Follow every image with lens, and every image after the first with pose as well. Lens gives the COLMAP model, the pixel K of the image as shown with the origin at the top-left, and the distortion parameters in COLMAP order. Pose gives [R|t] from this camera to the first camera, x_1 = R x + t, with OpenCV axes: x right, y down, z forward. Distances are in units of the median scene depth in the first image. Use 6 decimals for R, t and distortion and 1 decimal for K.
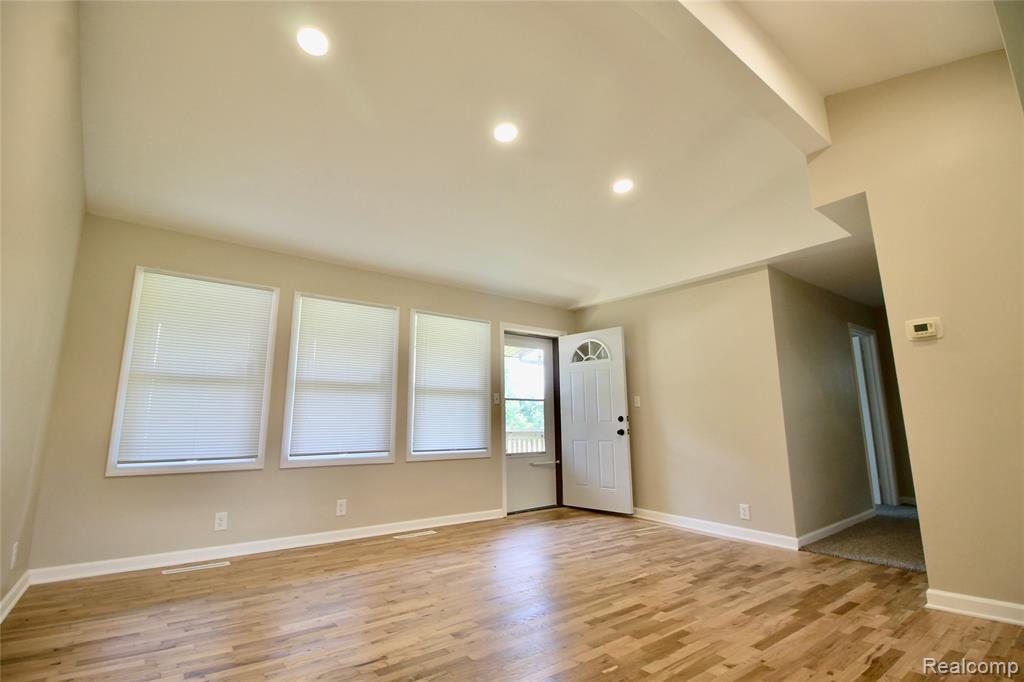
lens RADIAL K [[482.1, 0, 512.4], [0, 482.1, 331.7], [0, 0, 1]] dist [0.003037, -0.013914]
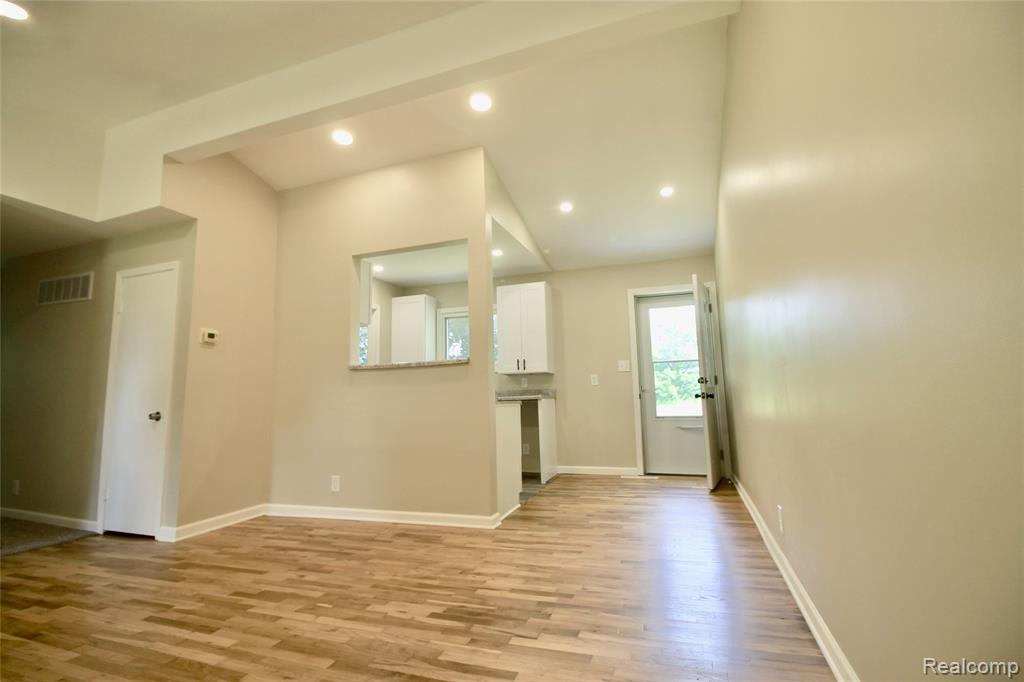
lens RADIAL K [[482.1, 0, 512.4], [0, 482.1, 331.7], [0, 0, 1]] dist [0.003037, -0.013914]
pose [[-0.537115, 0.131597, 0.833181, -0.878719], [-0.136290, 0.961237, -0.239683, 0.218692], [-0.832426, -0.242292, -0.498359, 1.078134]]
